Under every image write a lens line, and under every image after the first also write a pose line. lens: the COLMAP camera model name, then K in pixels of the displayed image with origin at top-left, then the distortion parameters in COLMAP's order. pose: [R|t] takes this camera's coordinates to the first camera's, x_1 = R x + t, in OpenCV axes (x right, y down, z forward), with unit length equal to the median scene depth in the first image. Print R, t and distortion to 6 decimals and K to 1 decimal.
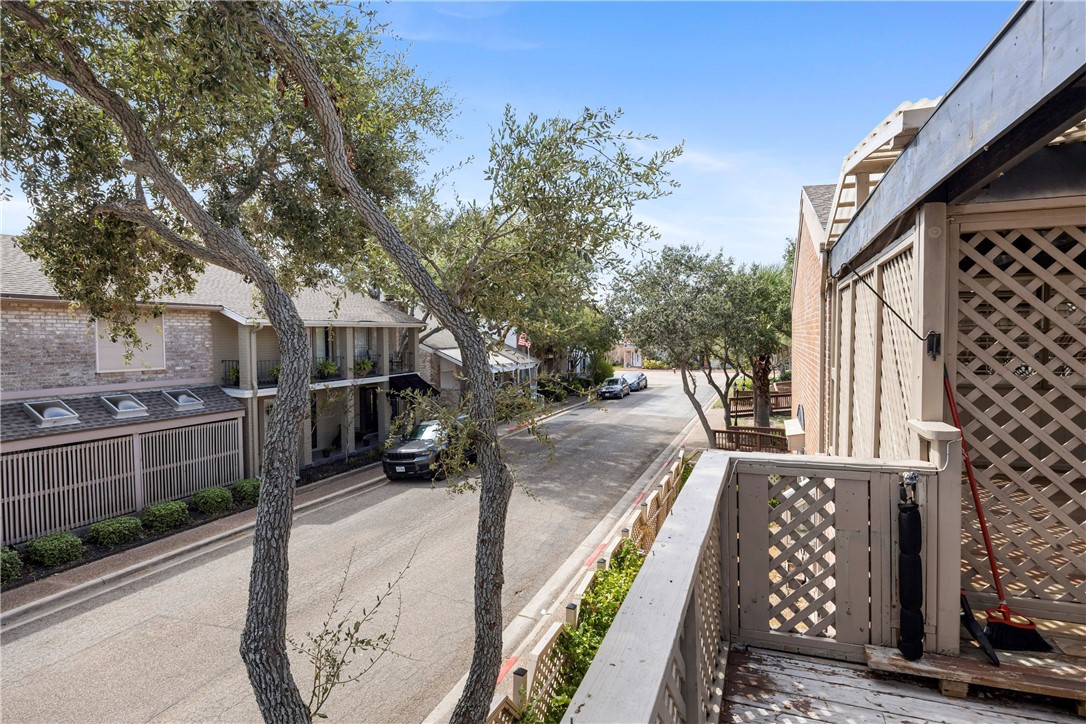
lens RADIAL K [[598.0, 0, 549.5], [0, 598.0, 362.5], [0, 0, 1]] dist [-0.007252, 0.000514]
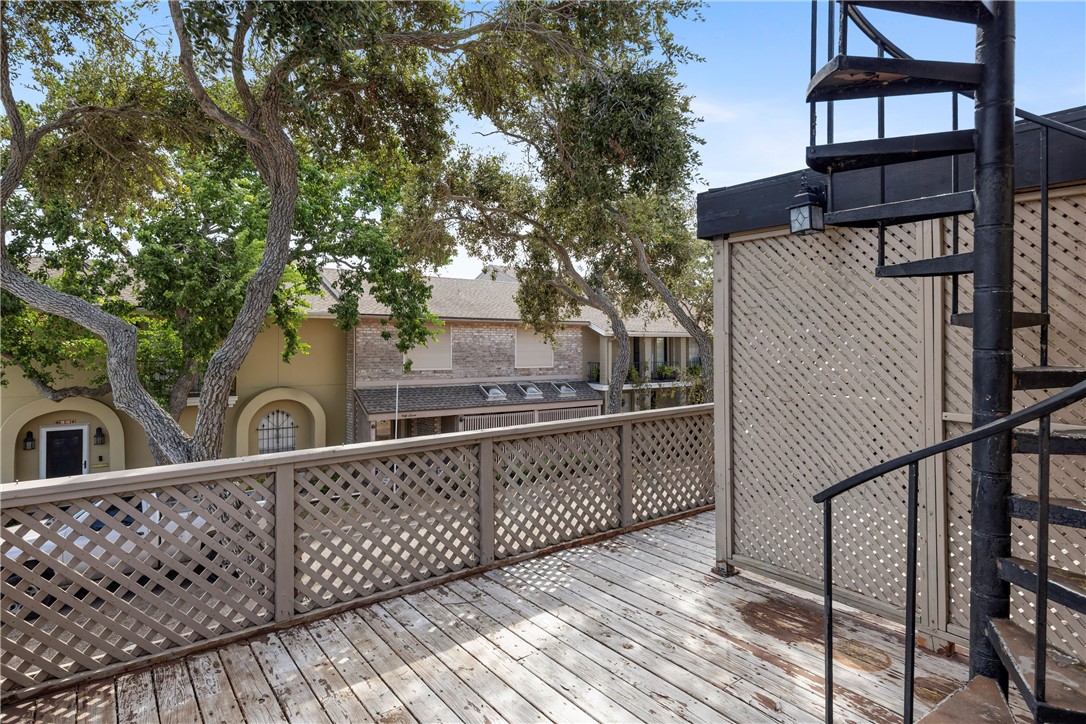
lens RADIAL K [[598.0, 0, 544.1], [0, 598.0, 352.2], [0, 0, 1]] dist [-0.007252, 0.000514]
pose [[0.840785, 0.008340, -0.541305, 0.127611], [-0.027300, 0.999262, -0.027009, 0.016765], [0.540681, 0.037486, 0.840392, -0.248146]]
